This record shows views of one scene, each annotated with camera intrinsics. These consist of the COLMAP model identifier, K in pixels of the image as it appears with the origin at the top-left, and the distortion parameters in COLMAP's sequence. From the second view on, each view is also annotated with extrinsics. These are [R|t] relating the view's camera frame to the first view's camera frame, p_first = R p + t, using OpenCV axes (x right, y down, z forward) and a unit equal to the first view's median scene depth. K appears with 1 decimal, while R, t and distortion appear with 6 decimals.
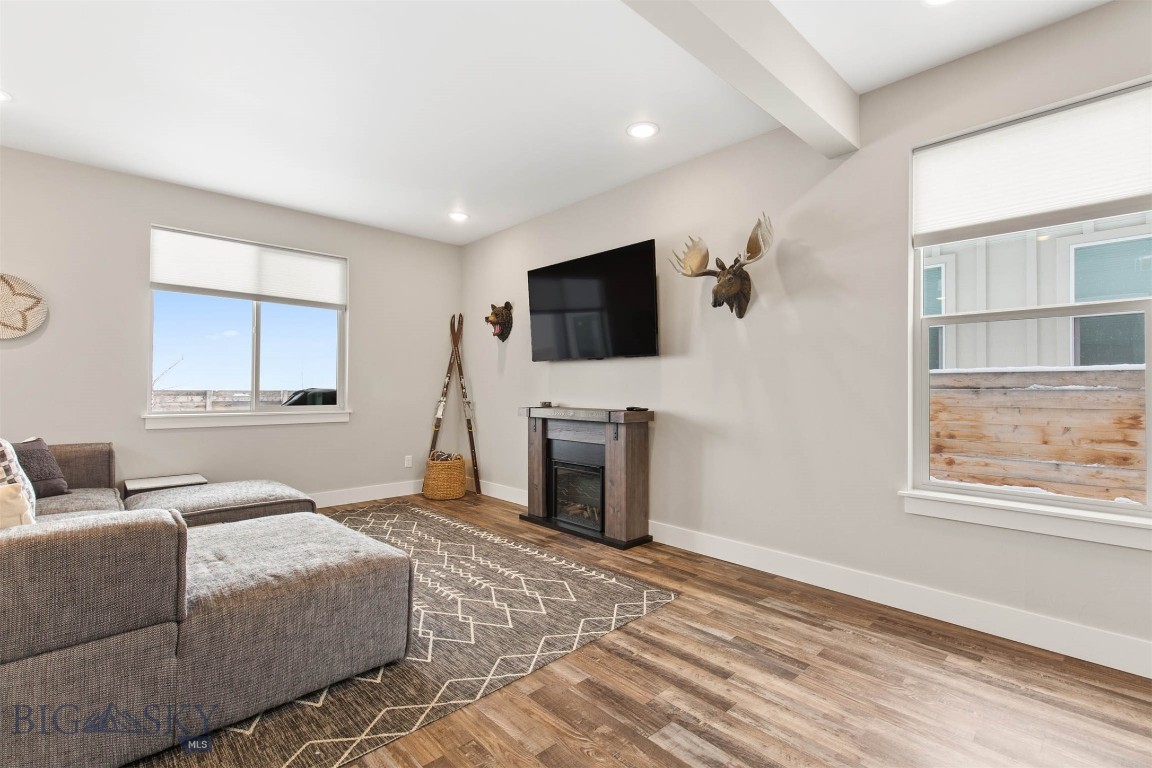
lens RADIAL K [[516.9, 0, 577.3], [0, 516.9, 386.2], [0, 0, 1]] dist [0.003971, 0.000153]
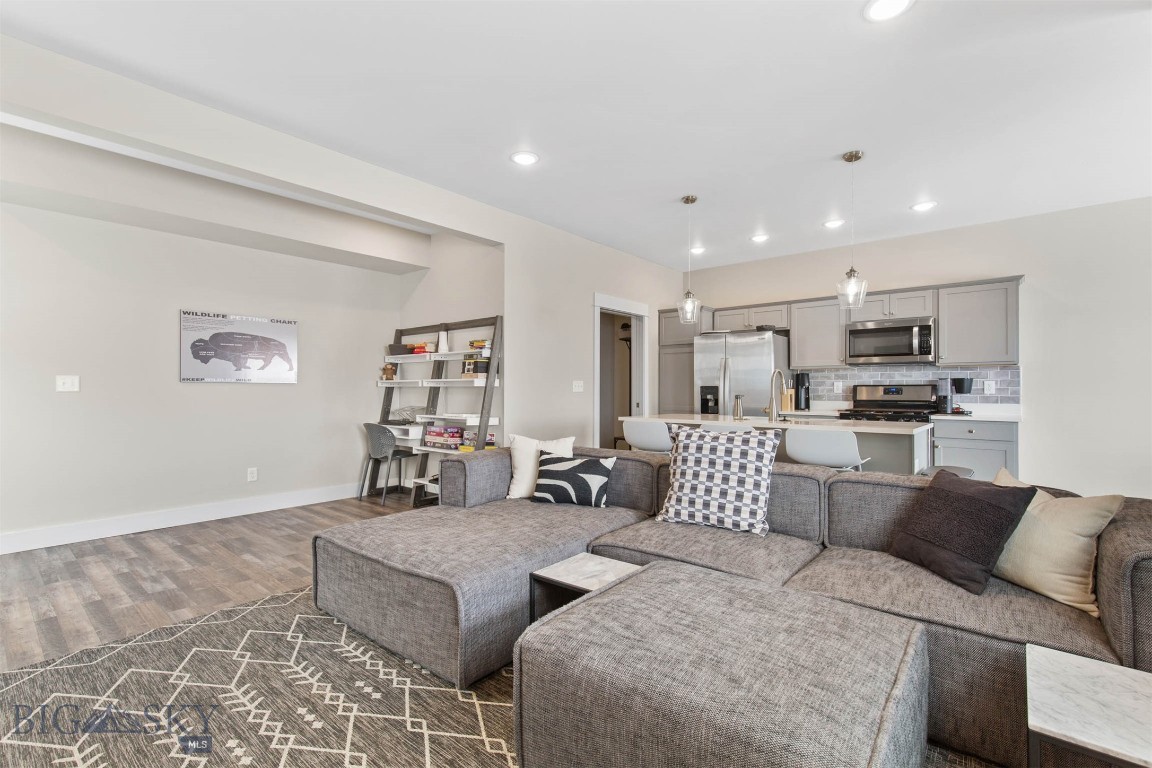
lens RADIAL K [[519.5, 0, 577.6], [0, 519.5, 380.0], [0, 0, 1]] dist [0.007067, -0.000508]
pose [[-0.994242, -0.005320, -0.107023, -0.469765], [-0.002779, 0.999711, -0.023879, 0.005537], [0.107119, -0.023444, -0.993970, 1.342758]]
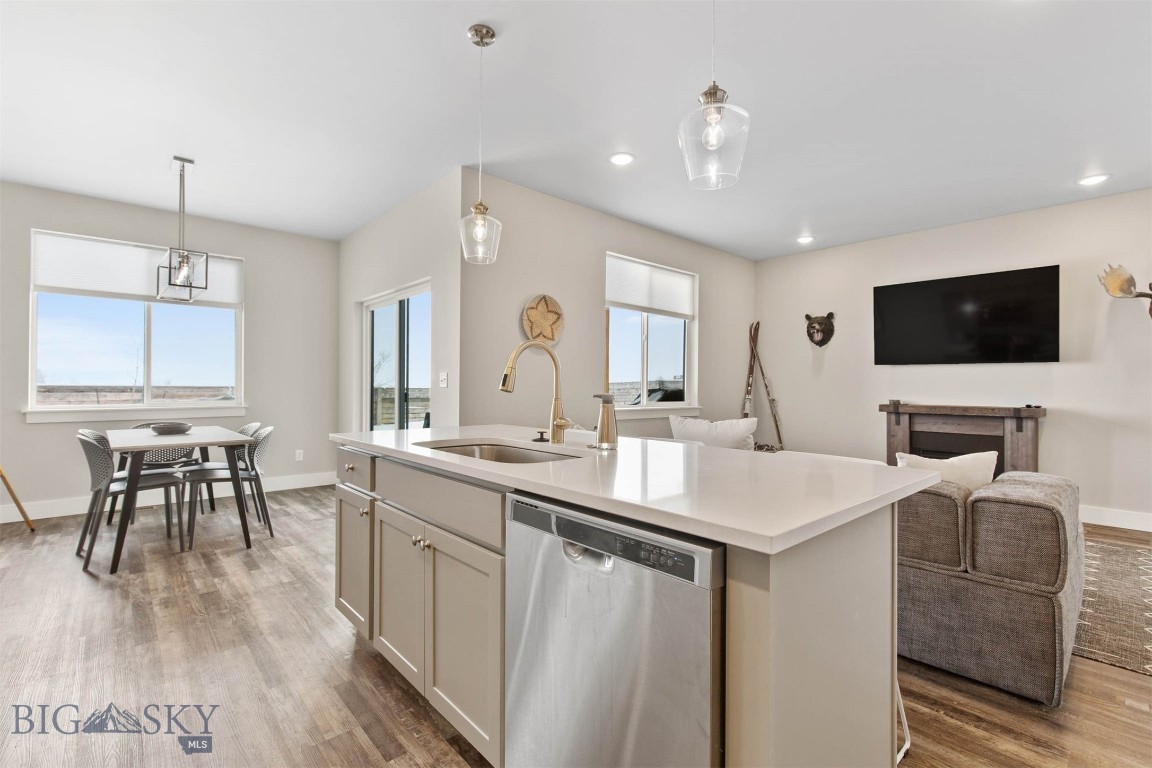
lens RADIAL K [[519.5, 0, 577.6], [0, 519.5, 380.0], [0, 0, 1]] dist [0.007067, -0.000508]
pose [[0.999823, 0.003937, -0.018401, -0.954217], [-0.004059, 0.999970, -0.006563, -0.004328], [0.018375, 0.006636, 0.999809, -0.234967]]
